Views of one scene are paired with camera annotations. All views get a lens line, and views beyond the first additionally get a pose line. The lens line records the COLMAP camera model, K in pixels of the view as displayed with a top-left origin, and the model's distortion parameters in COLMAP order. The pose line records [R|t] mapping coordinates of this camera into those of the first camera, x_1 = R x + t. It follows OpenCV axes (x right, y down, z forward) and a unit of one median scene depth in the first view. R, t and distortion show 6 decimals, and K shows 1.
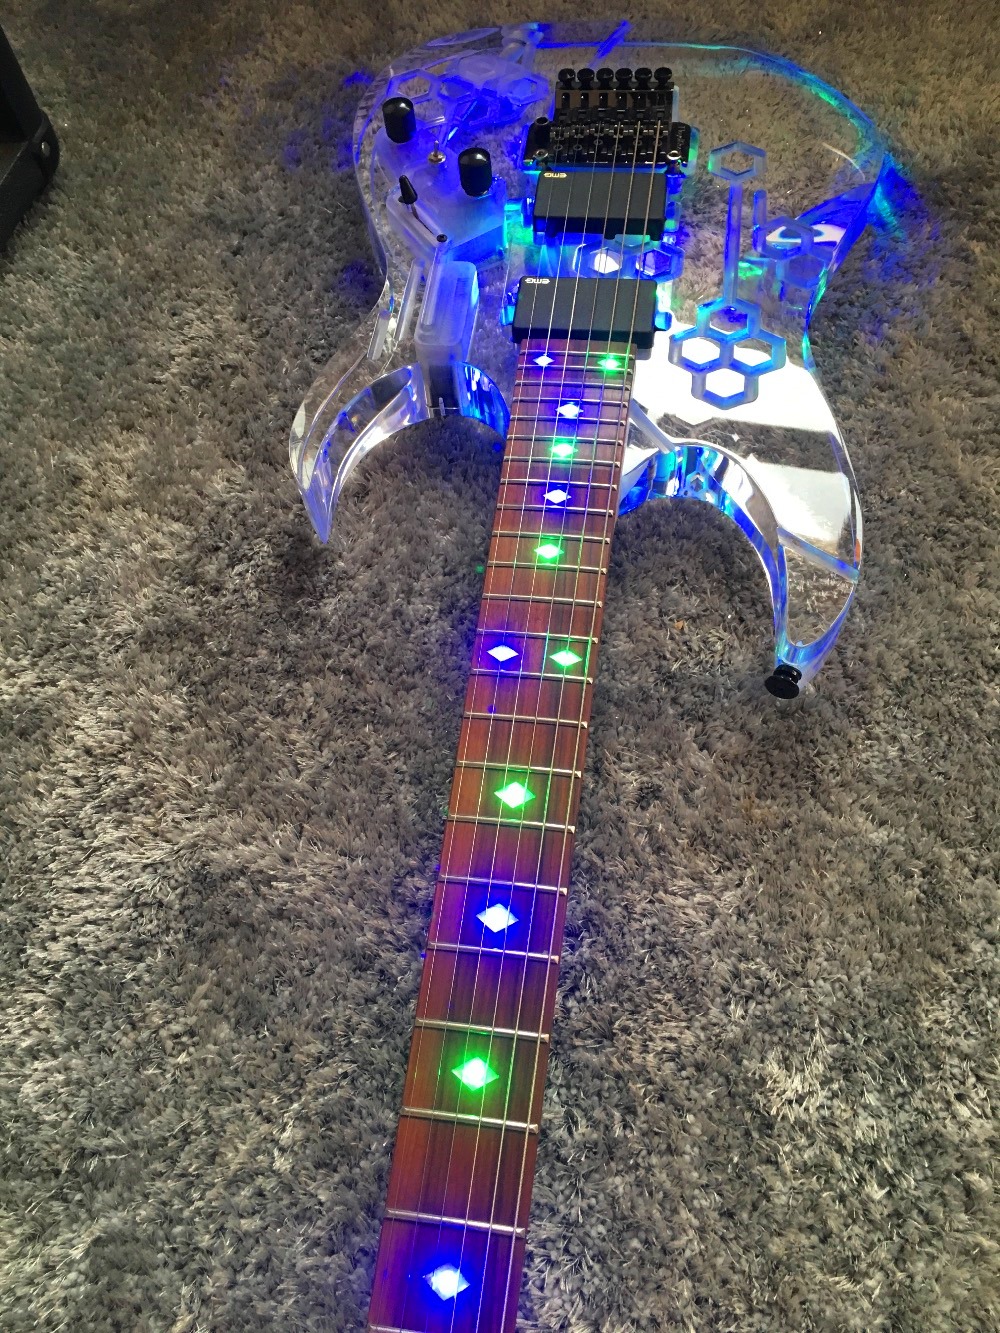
lens RADIAL K [[1126.2, 0, 490.3], [0, 1126.2, 669.0], [0, 0, 1]] dist [0.083573, -0.112692]
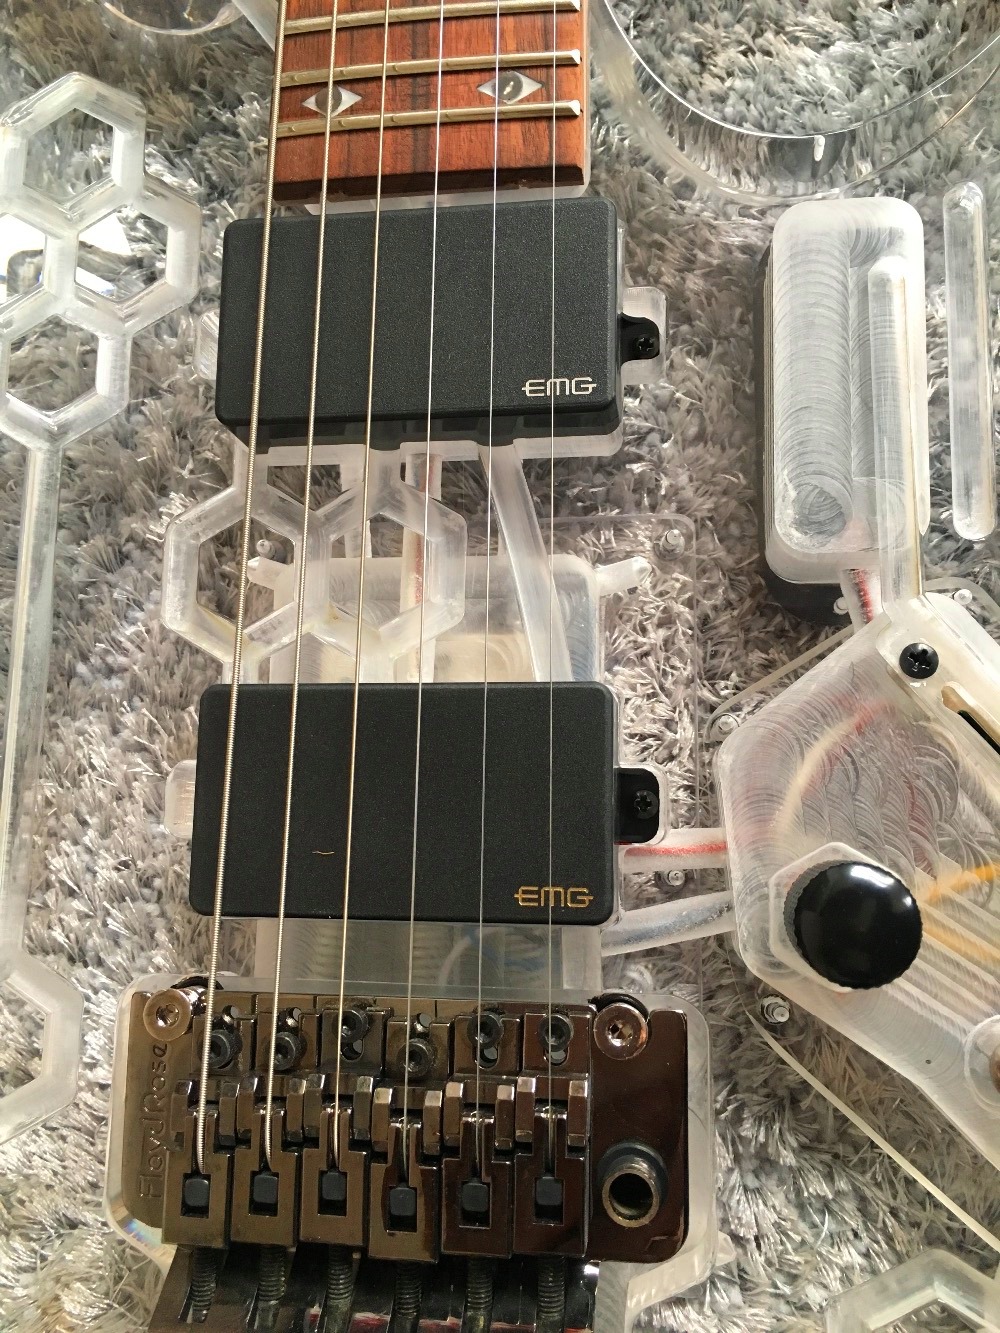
lens RADIAL K [[1176.6, 0, 482.3], [0, 1176.6, 658.5], [0, 0, 1]] dist [0.075898, -0.128524]
pose [[0.989693, 0.123048, -0.073253, 0.090372], [-0.090540, 0.933991, 0.345635, 0.276890], [0.110948, -0.335440, 0.935505, 0.351721]]
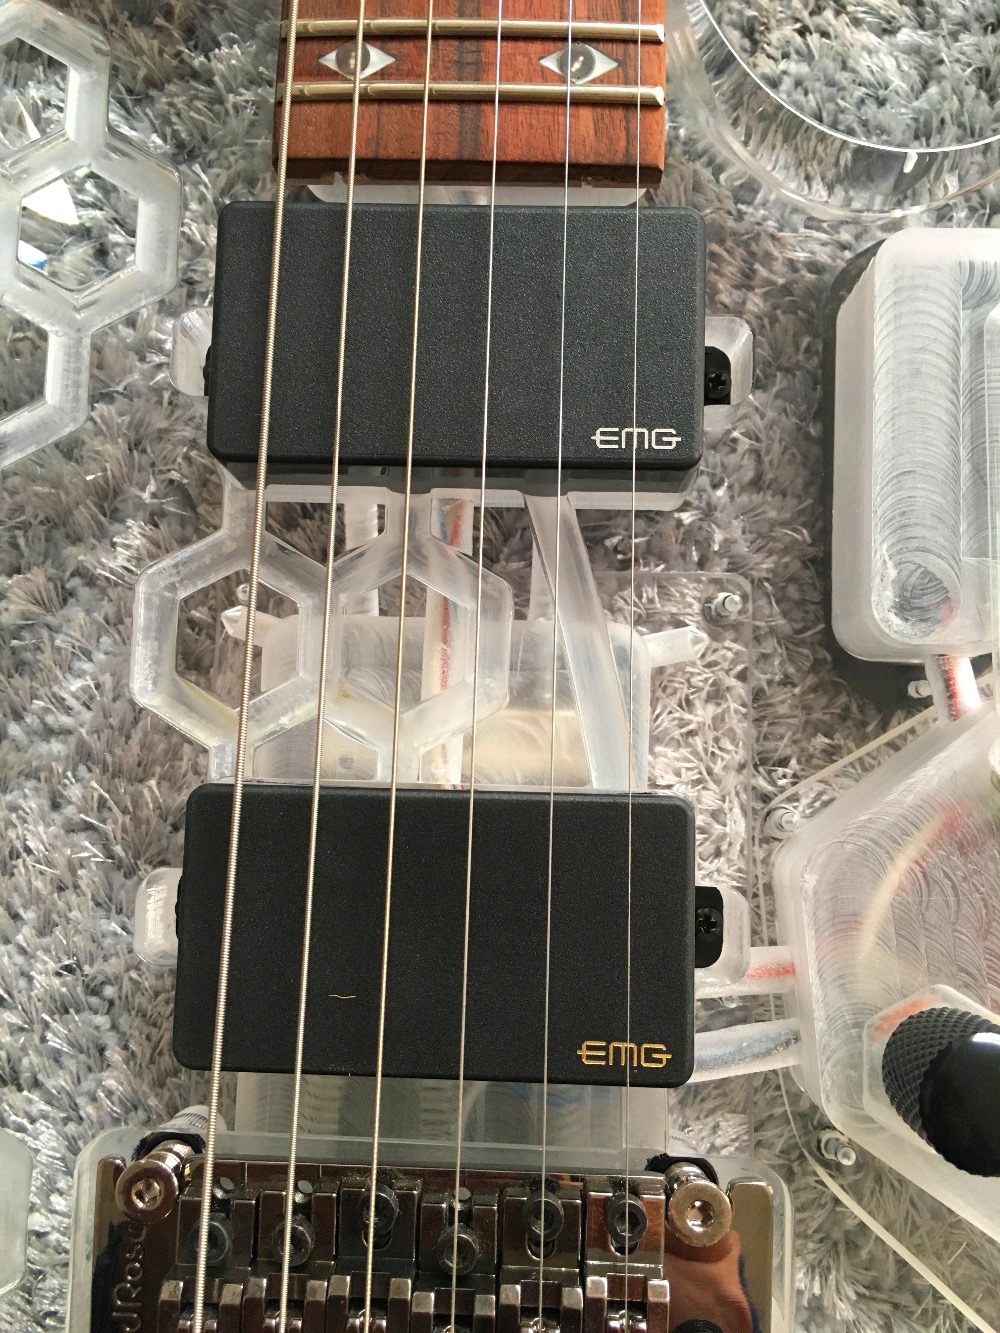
lens RADIAL K [[1176.6, 0, 482.3], [0, 1176.6, 658.5], [0, 0, 1]] dist [0.075898, -0.128524]
pose [[0.987681, 0.149663, 0.045689, 0.026492], [-0.155761, 0.912291, 0.378765, 0.263988], [0.015006, -0.381216, 0.924364, 0.427174]]
